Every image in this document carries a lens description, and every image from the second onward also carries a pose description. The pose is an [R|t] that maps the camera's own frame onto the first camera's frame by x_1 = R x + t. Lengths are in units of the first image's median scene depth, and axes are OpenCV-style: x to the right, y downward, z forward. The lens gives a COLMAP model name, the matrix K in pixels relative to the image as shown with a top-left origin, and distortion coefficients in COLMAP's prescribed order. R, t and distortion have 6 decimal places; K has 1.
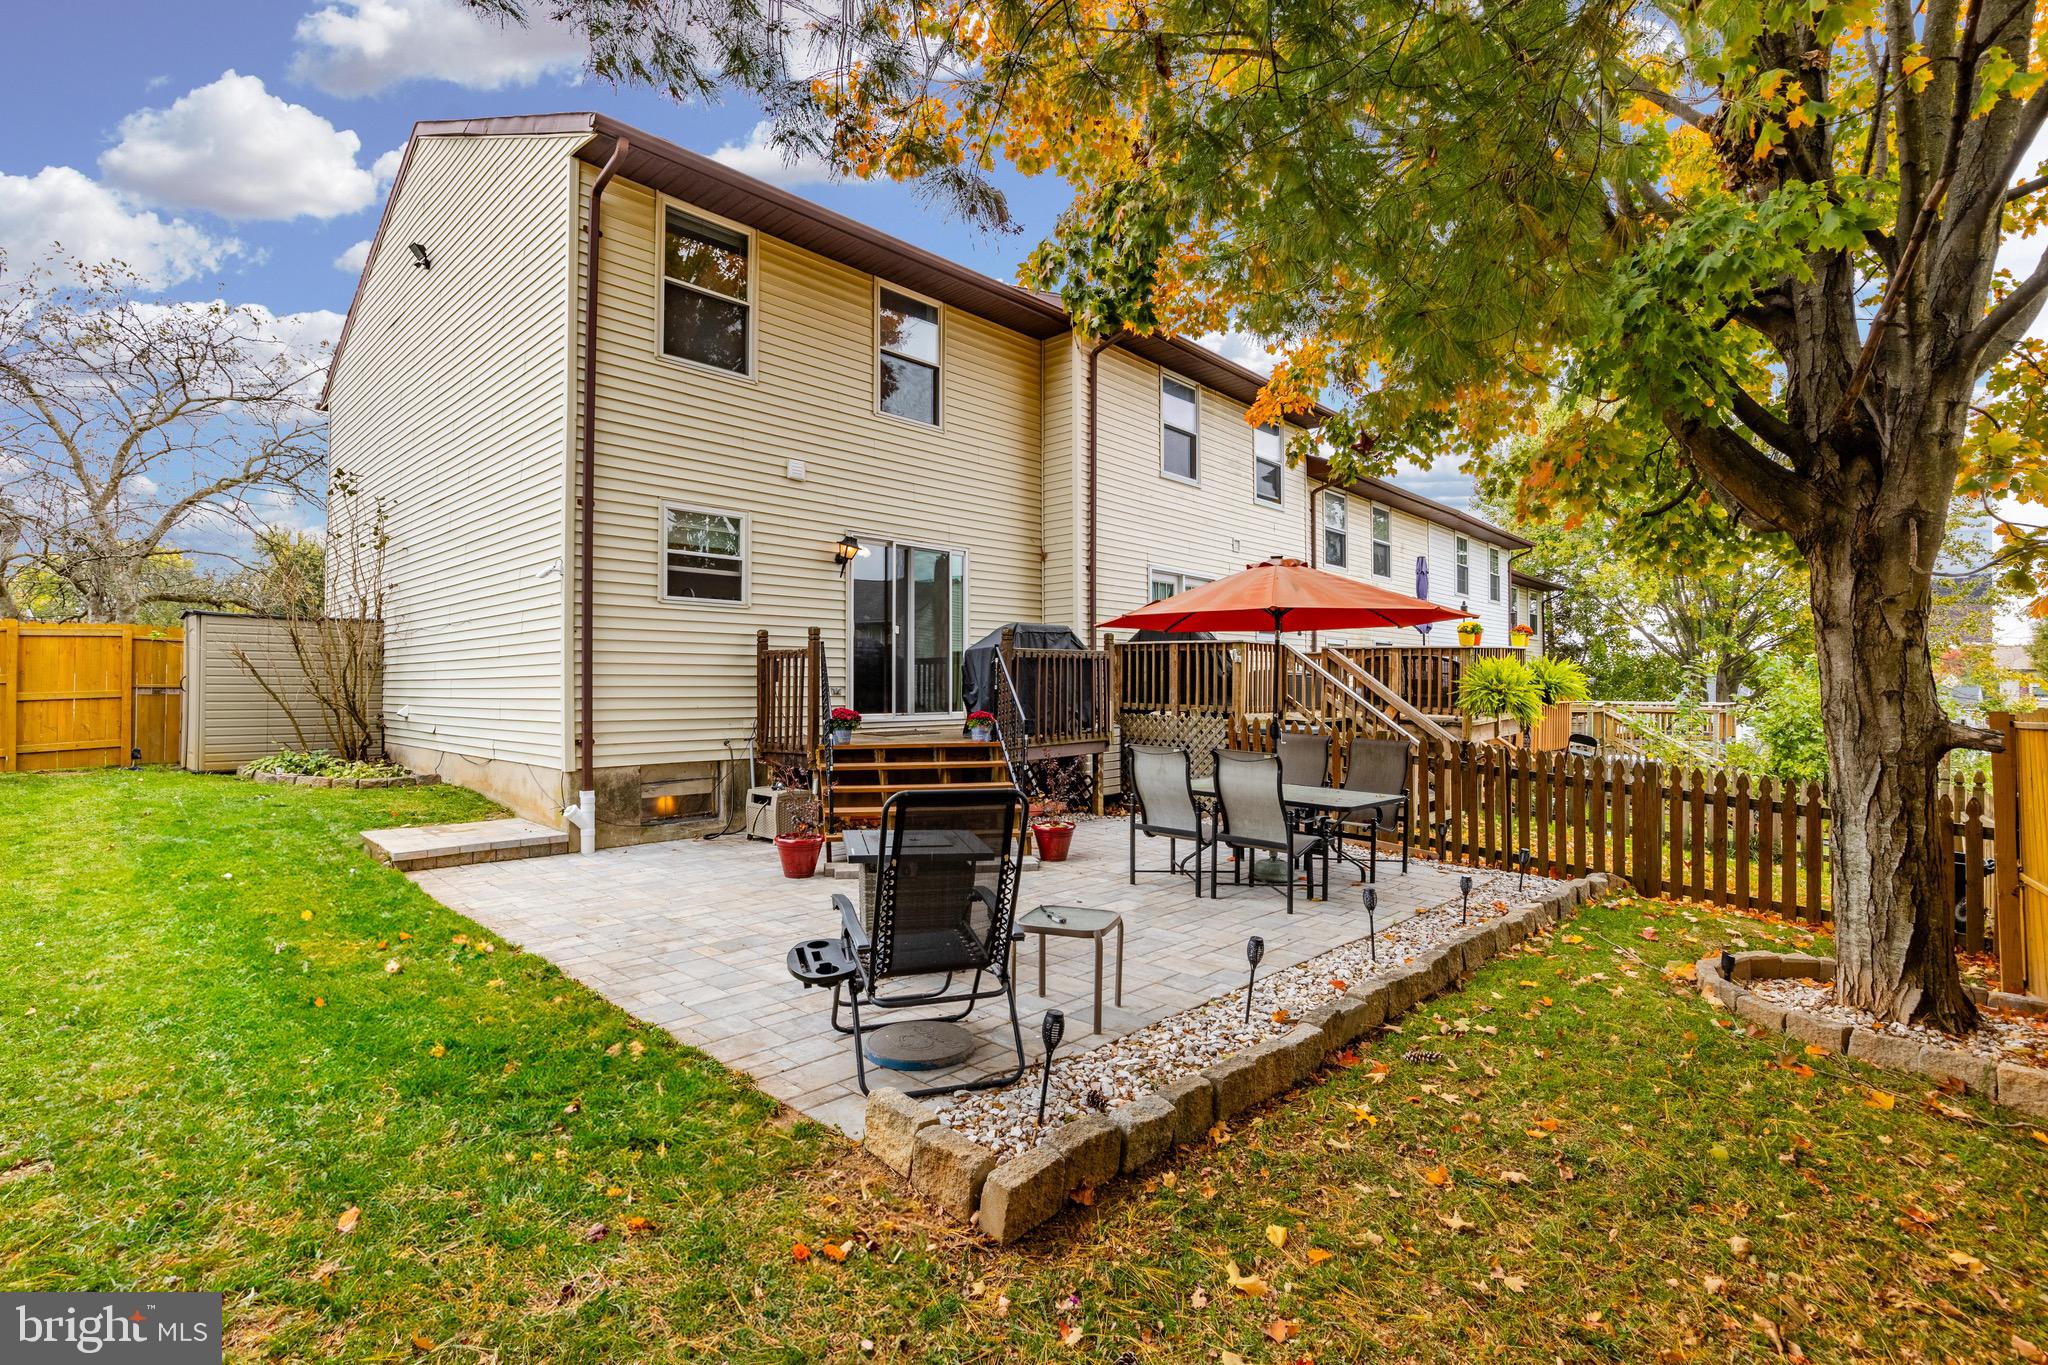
lens RADIAL K [[903.5, 0, 1026.5], [0, 903.5, 677.5], [0, 0, 1]] dist [-0.011412, -0.000045]
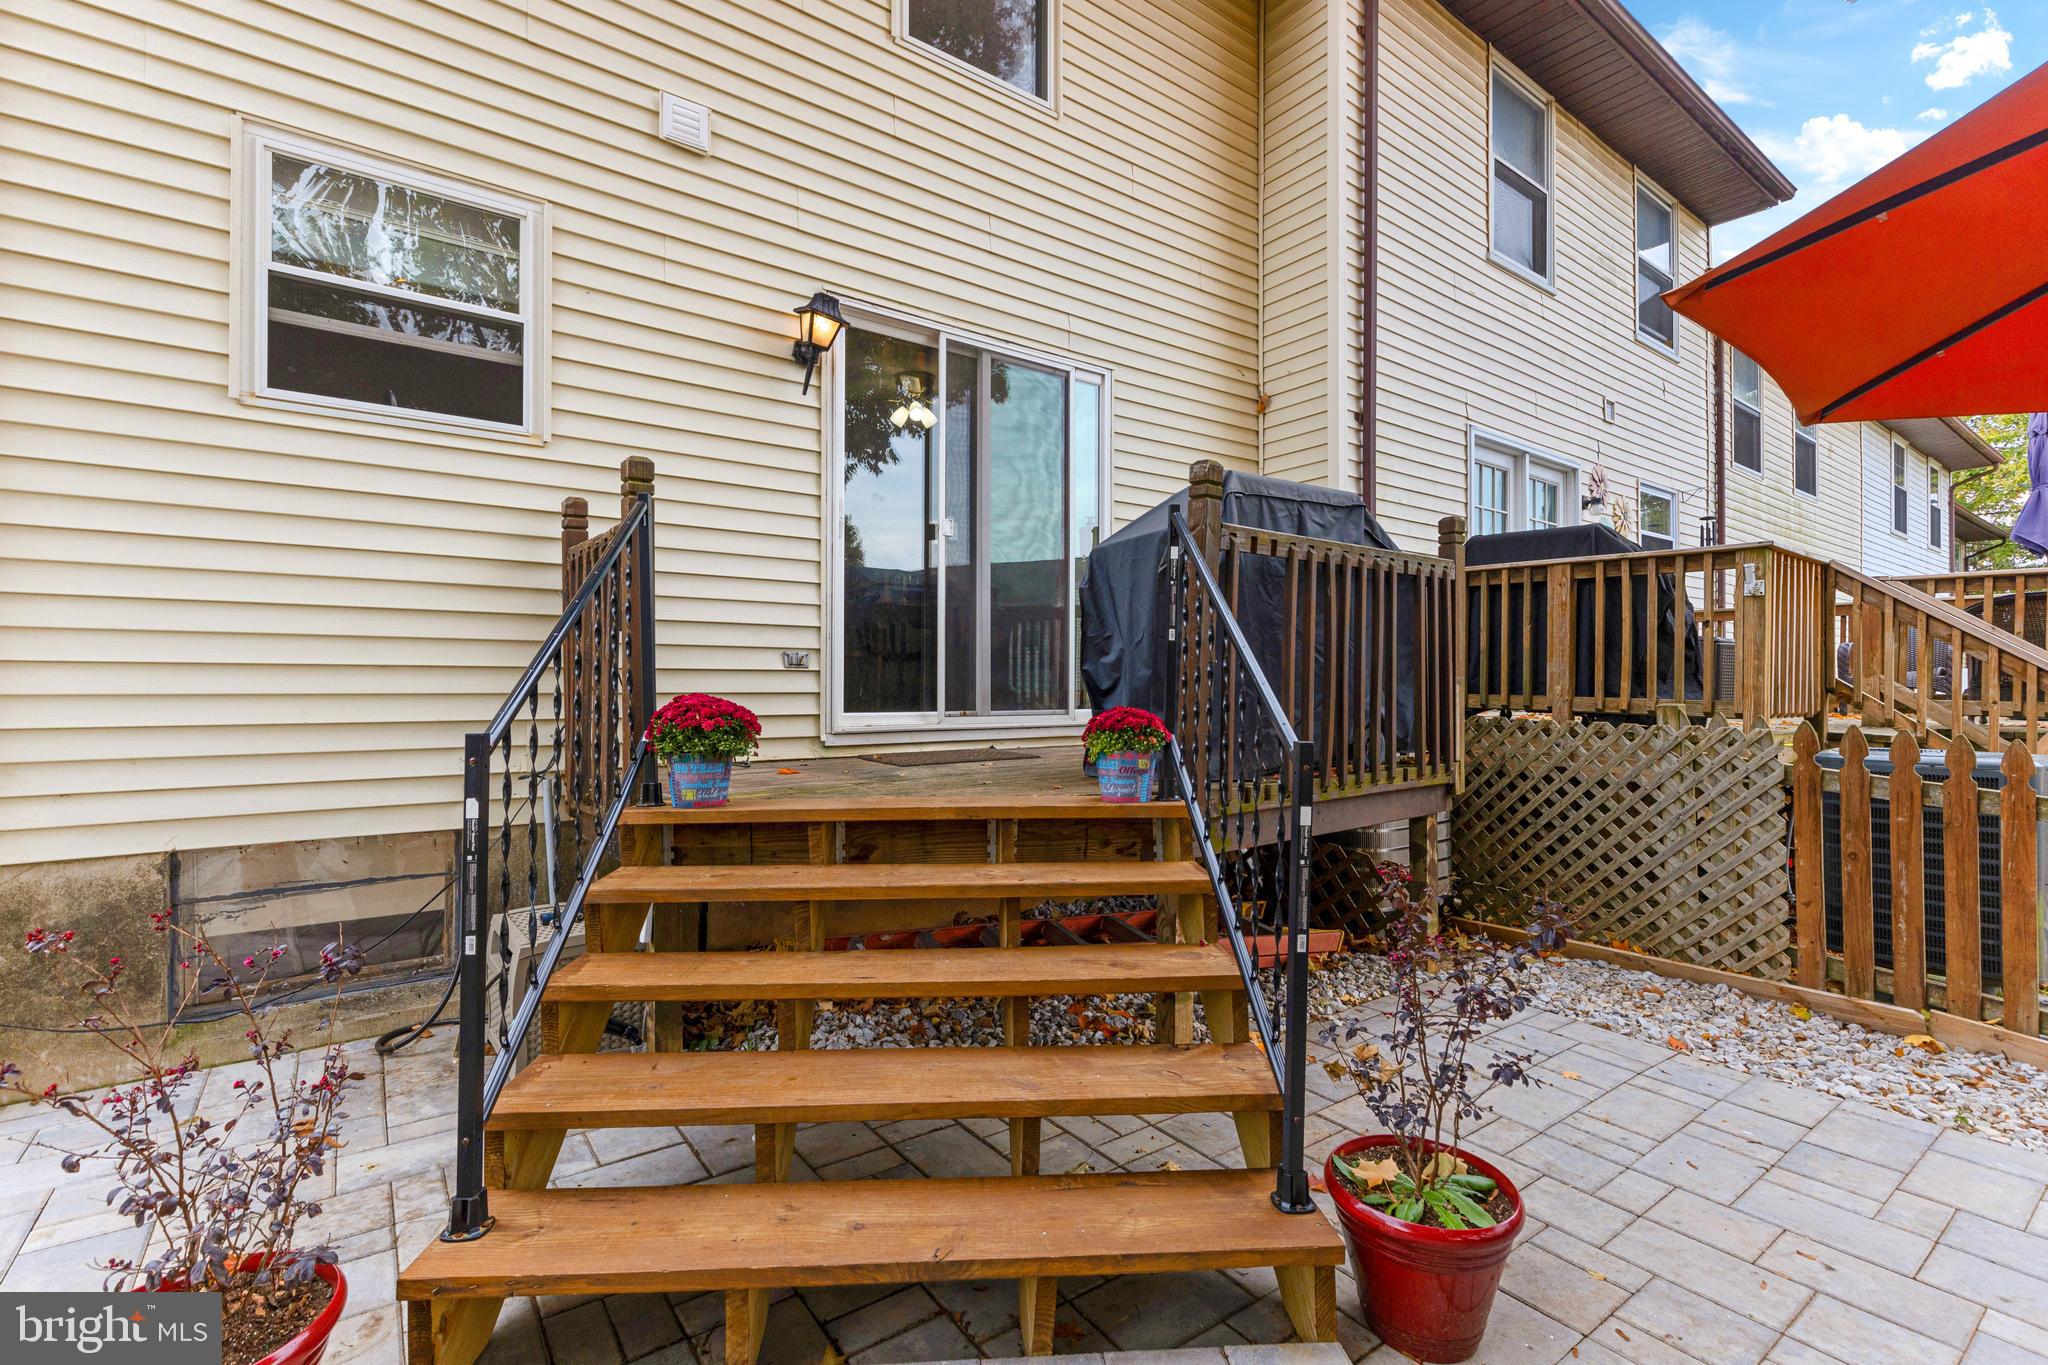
lens RADIAL K [[903.5, 0, 1035.6], [0, 903.5, 680.8], [0, 0, 1]] dist [-0.011412, -0.000045]
pose [[0.984723, 0.003525, -0.174091, -0.022726], [-0.002065, 0.999961, 0.008566, 0.021396], [0.174115, -0.008076, 0.984692, 0.599828]]
